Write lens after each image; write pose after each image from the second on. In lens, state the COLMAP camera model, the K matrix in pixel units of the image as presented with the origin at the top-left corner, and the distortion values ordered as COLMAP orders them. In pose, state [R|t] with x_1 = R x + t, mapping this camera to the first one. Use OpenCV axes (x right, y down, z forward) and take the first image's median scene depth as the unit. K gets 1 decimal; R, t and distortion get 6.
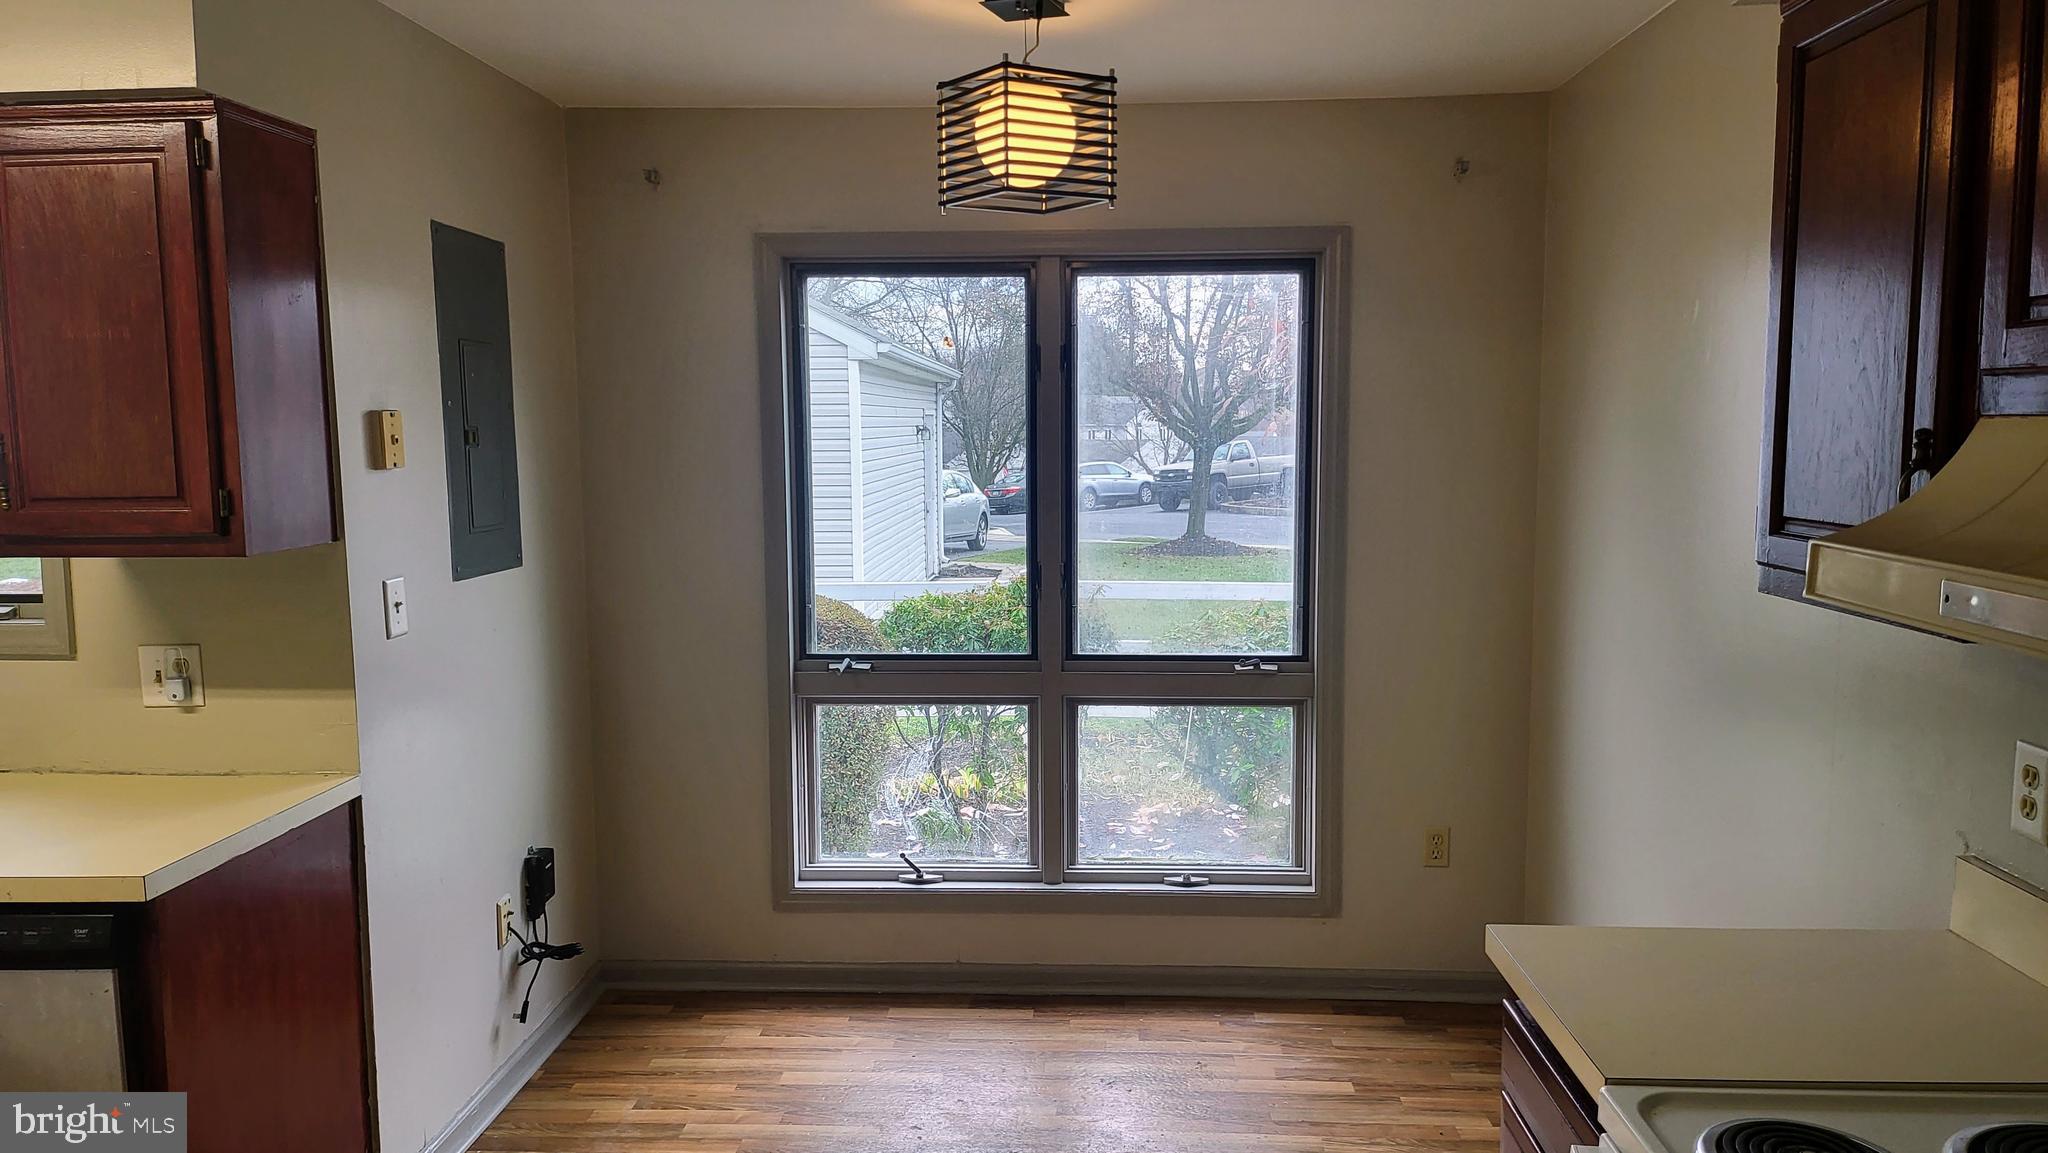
lens RADIAL K [[1439.2, 0, 1051.0], [0, 1439.2, 571.1], [0, 0, 1]] dist [0.066987, -0.077988]
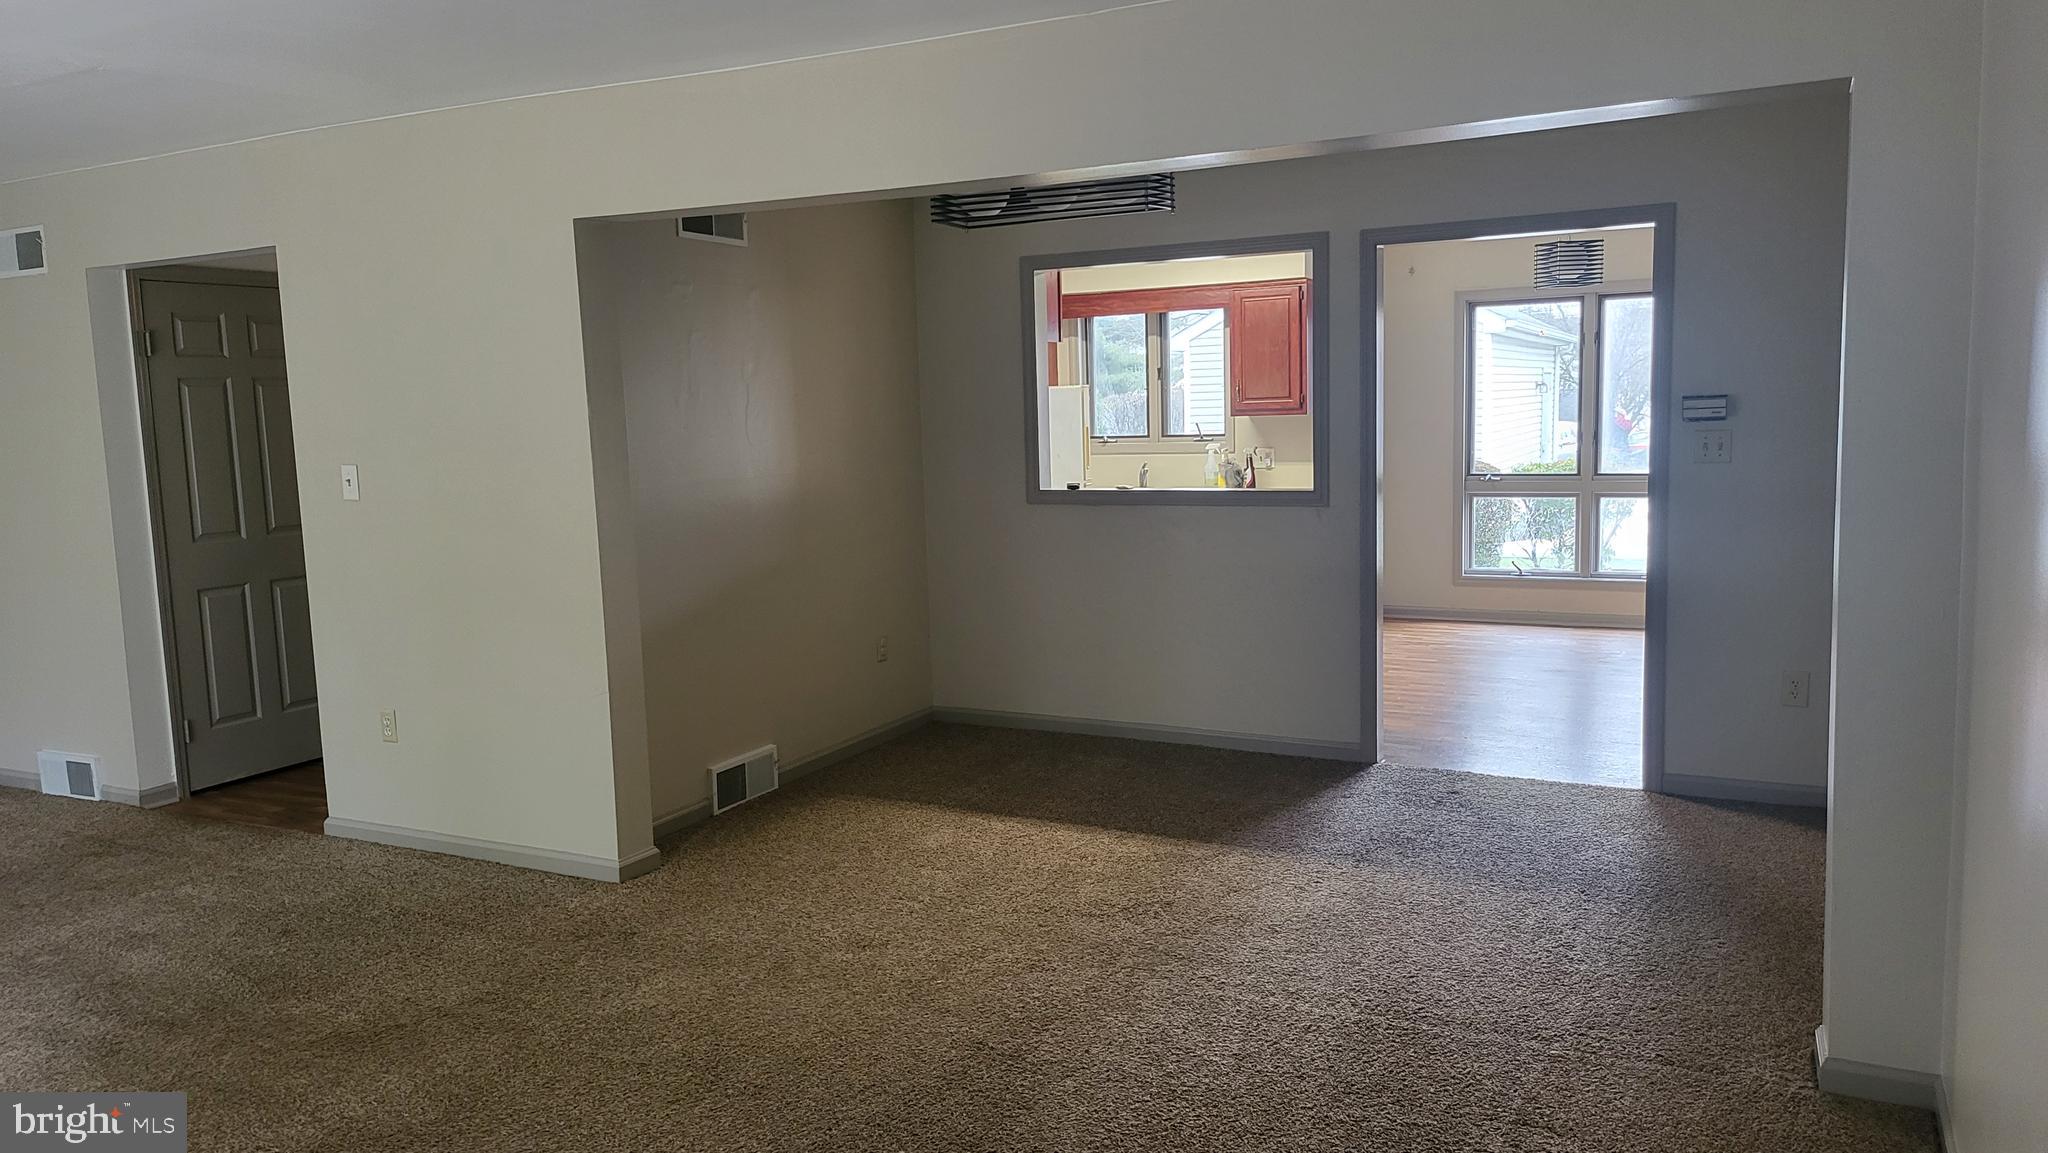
lens RADIAL K [[1439.2, 0, 1028.0], [0, 1439.2, 571.6], [0, 0, 1]] dist [0.066987, -0.077988]
pose [[0.907891, 0.026521, -0.418367, 0.182014], [-0.017814, 0.999536, 0.024704, 0.196271], [0.418828, -0.014976, 0.907942, -1.595235]]
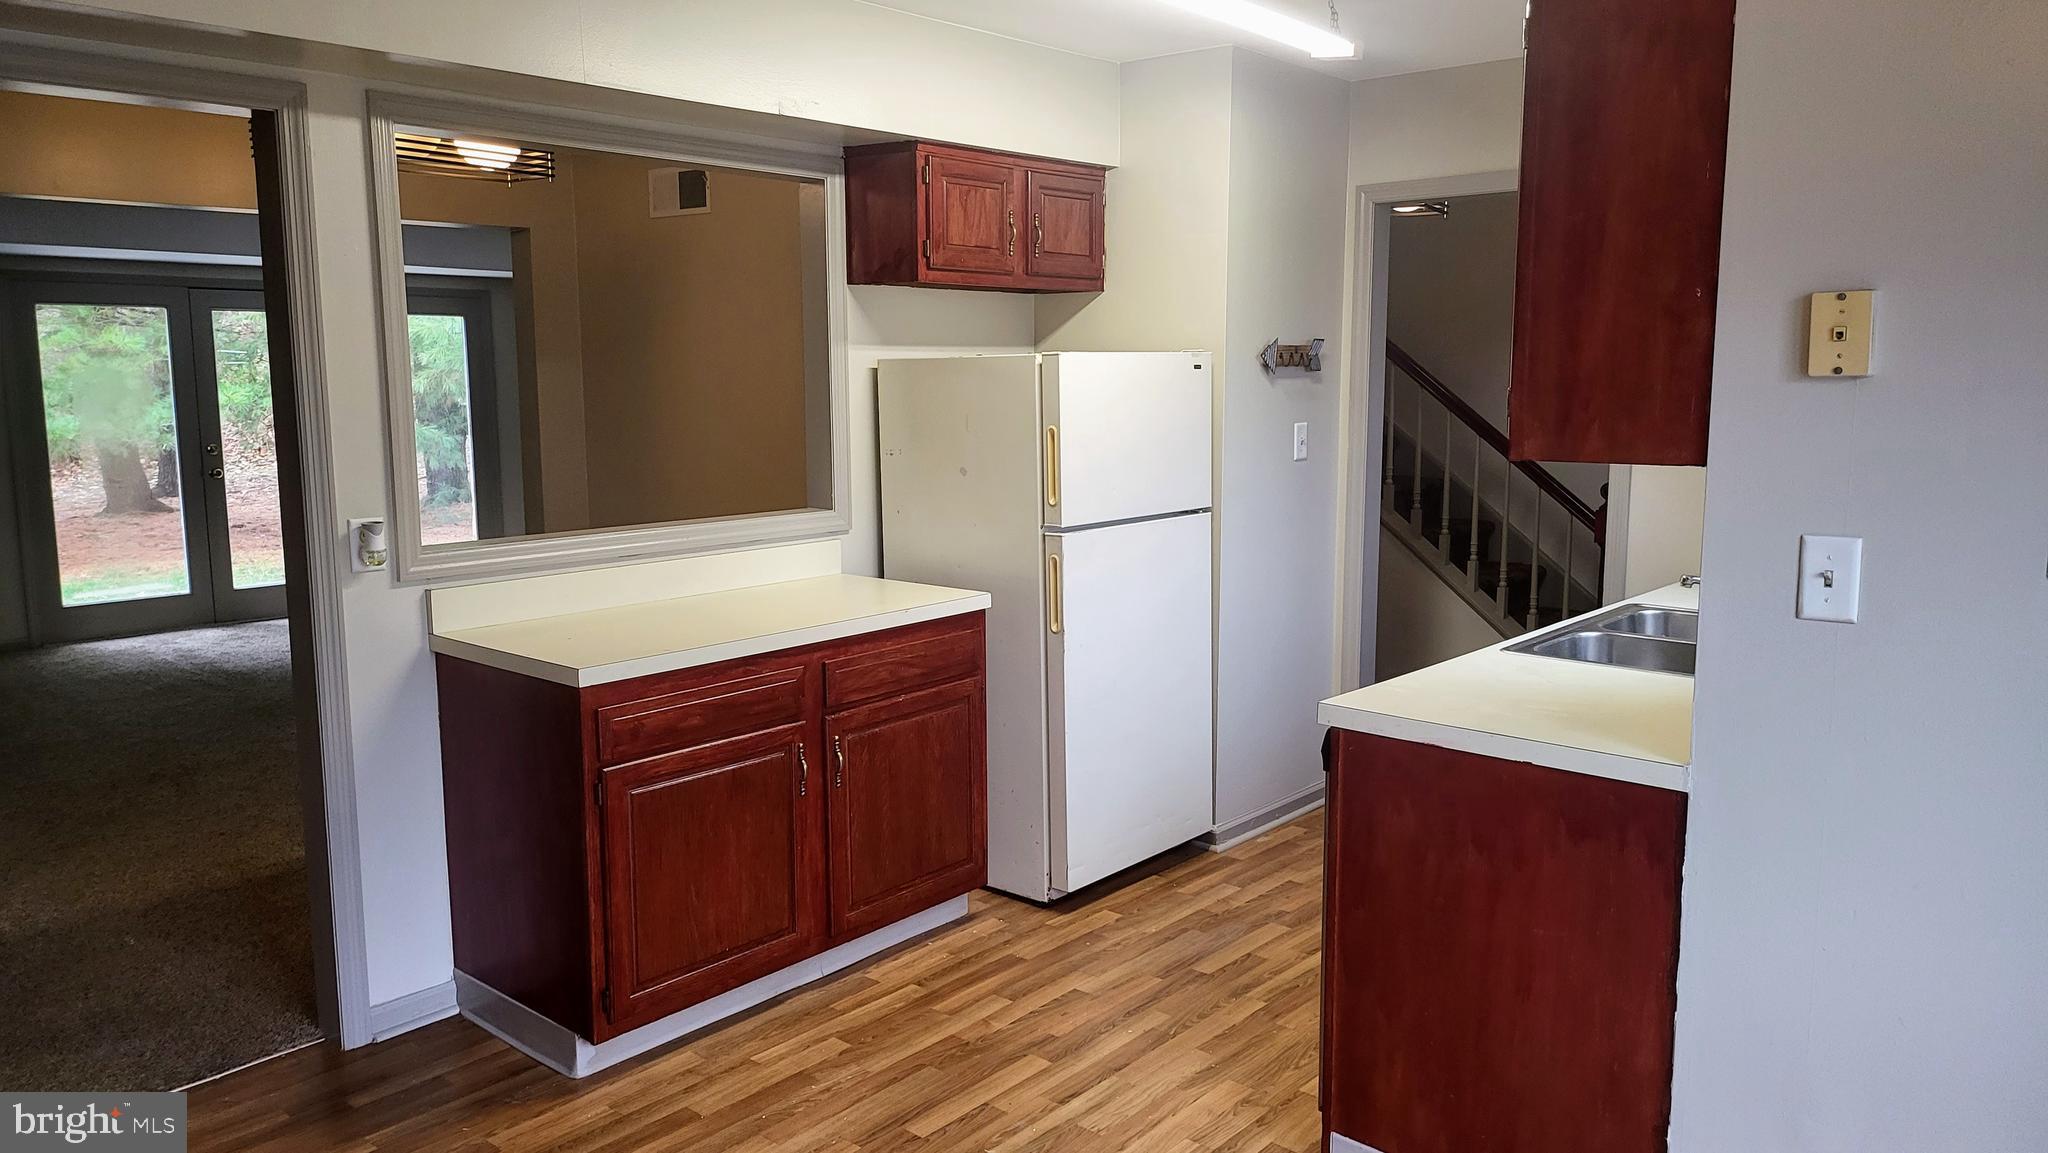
lens RADIAL K [[1439.2, 0, 1037.9], [0, 1439.2, 565.0], [0, 0, 1]] dist [0.066987, -0.077988]
pose [[-0.649240, 0.115079, -0.751828, 0.239742], [-0.069166, 0.975459, 0.209037, -0.075812], [0.757433, 0.187716, -0.625347, 0.860276]]
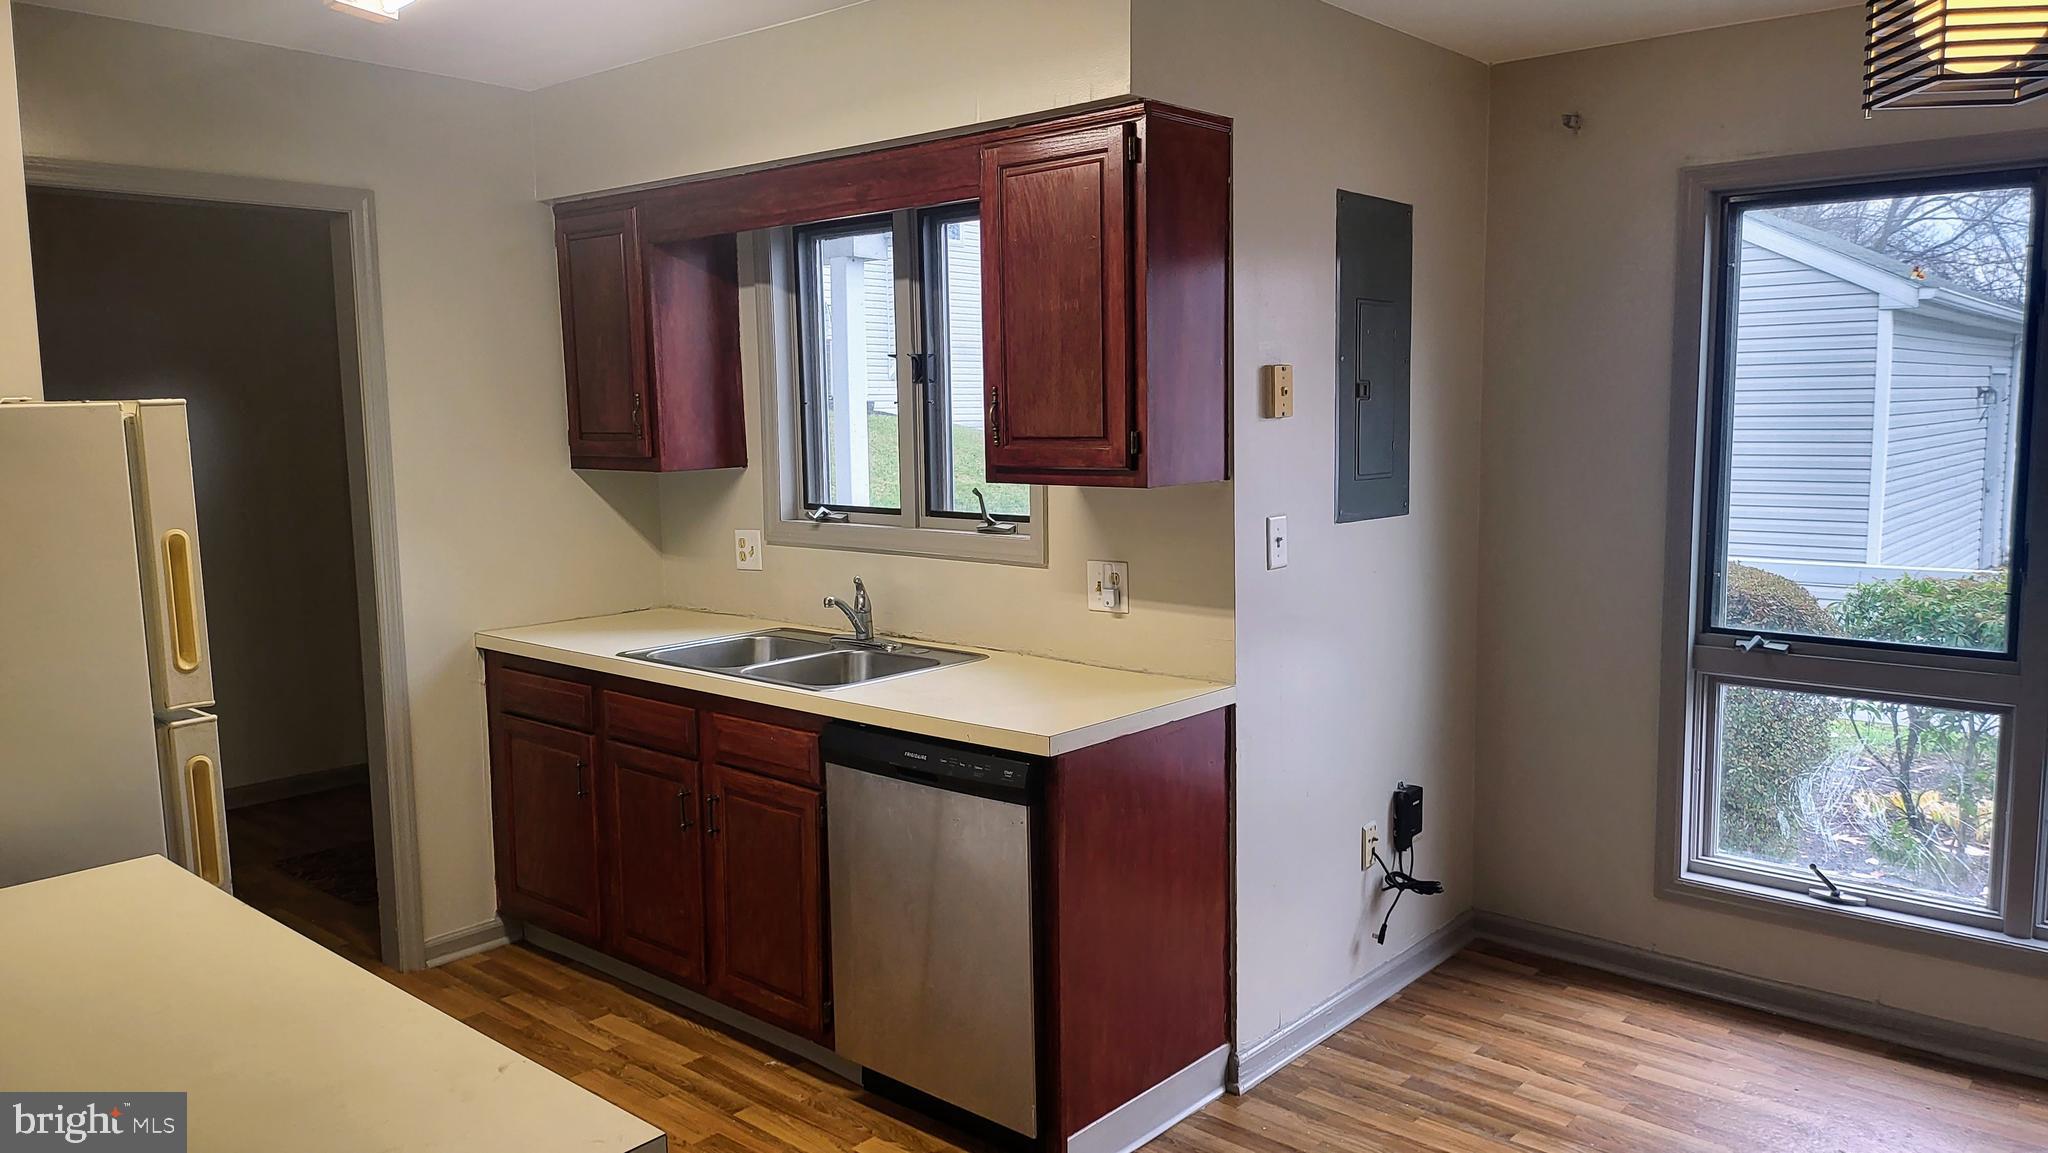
lens RADIAL K [[1439.2, 0, 1029.5], [0, 1439.2, 567.5], [0, 0, 1]] dist [0.066987, -0.077988]
pose [[0.775703, 0.067124, -0.627518, 0.082850], [-0.056313, 0.997723, 0.037112, 0.011750], [0.628580, 0.006550, 0.777717, 0.015190]]
